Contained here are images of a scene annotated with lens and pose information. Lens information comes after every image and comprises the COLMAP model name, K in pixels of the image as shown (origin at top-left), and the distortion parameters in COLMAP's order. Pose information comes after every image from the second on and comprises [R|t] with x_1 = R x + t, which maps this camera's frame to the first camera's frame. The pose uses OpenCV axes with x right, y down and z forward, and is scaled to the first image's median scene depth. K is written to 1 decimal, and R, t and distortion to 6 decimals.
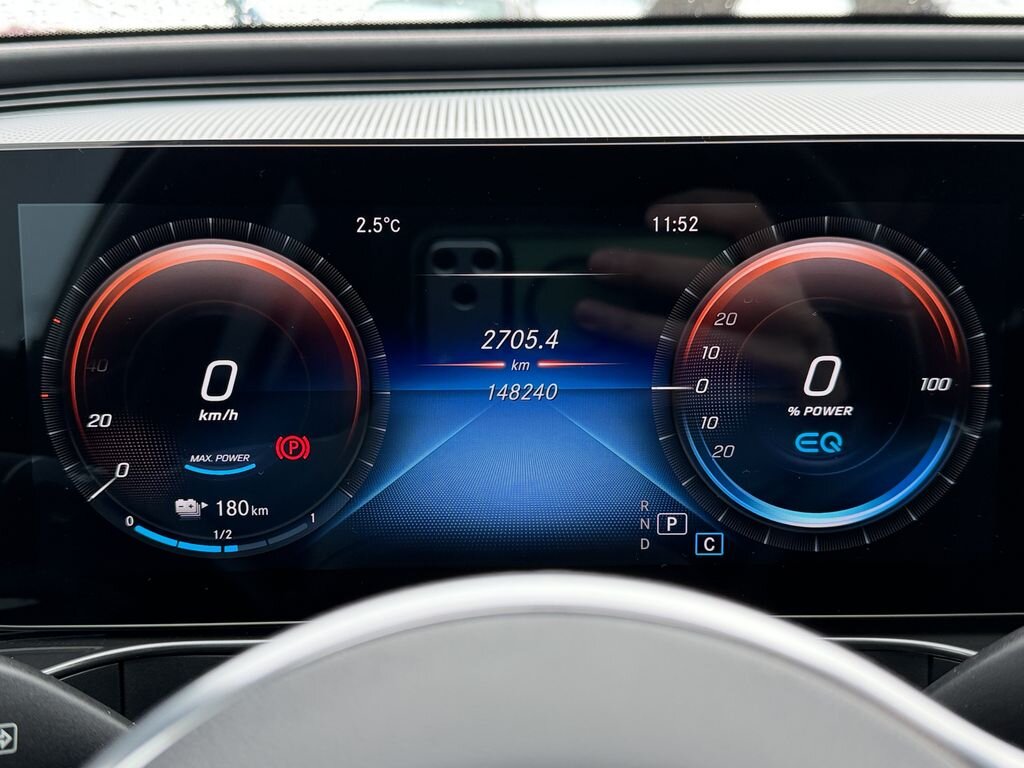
lens RADIAL K [[1090.9, 0, 512.8], [0, 1090.9, 384.0], [0, 0, 1]] dist [0.089012, 0.000000]
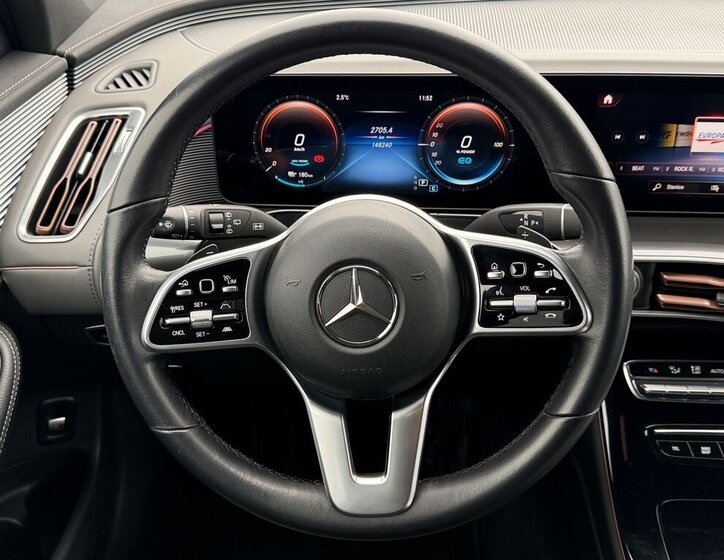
lens RADIAL K [[829.7, 0, 361.3], [0, 829.7, 289.5], [0, 0, 1]] dist [0.109027, 0.000000]
pose [[0.993644, 0.042551, -0.104213, 0.247171], [-0.013276, 0.963638, 0.266882, -0.264881], [0.111780, -0.263802, 0.958078, -1.762534]]
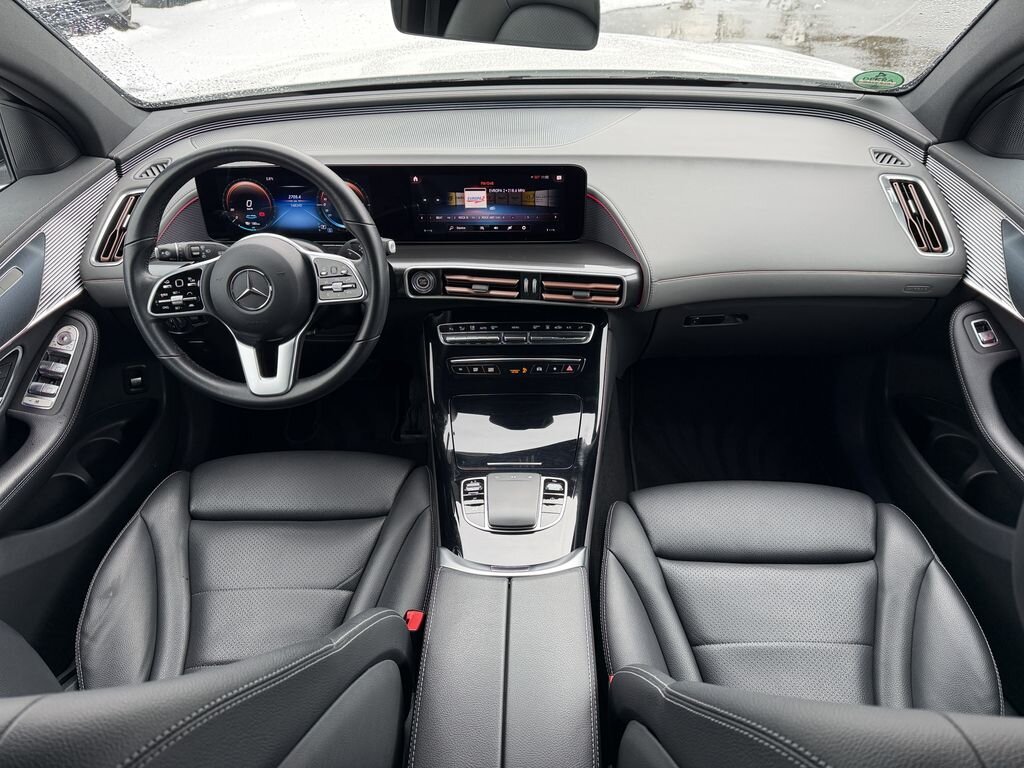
lens RADIAL K [[768.8, 0, 543.9], [0, 768.8, 408.9], [0, 0, 1]] dist [-0.001903, -0.023591]
pose [[0.998890, 0.020526, -0.042387, 1.658104], [-0.003742, 0.931775, 0.363017, -0.516948], [0.046947, -0.362456, 0.930818, -3.509894]]
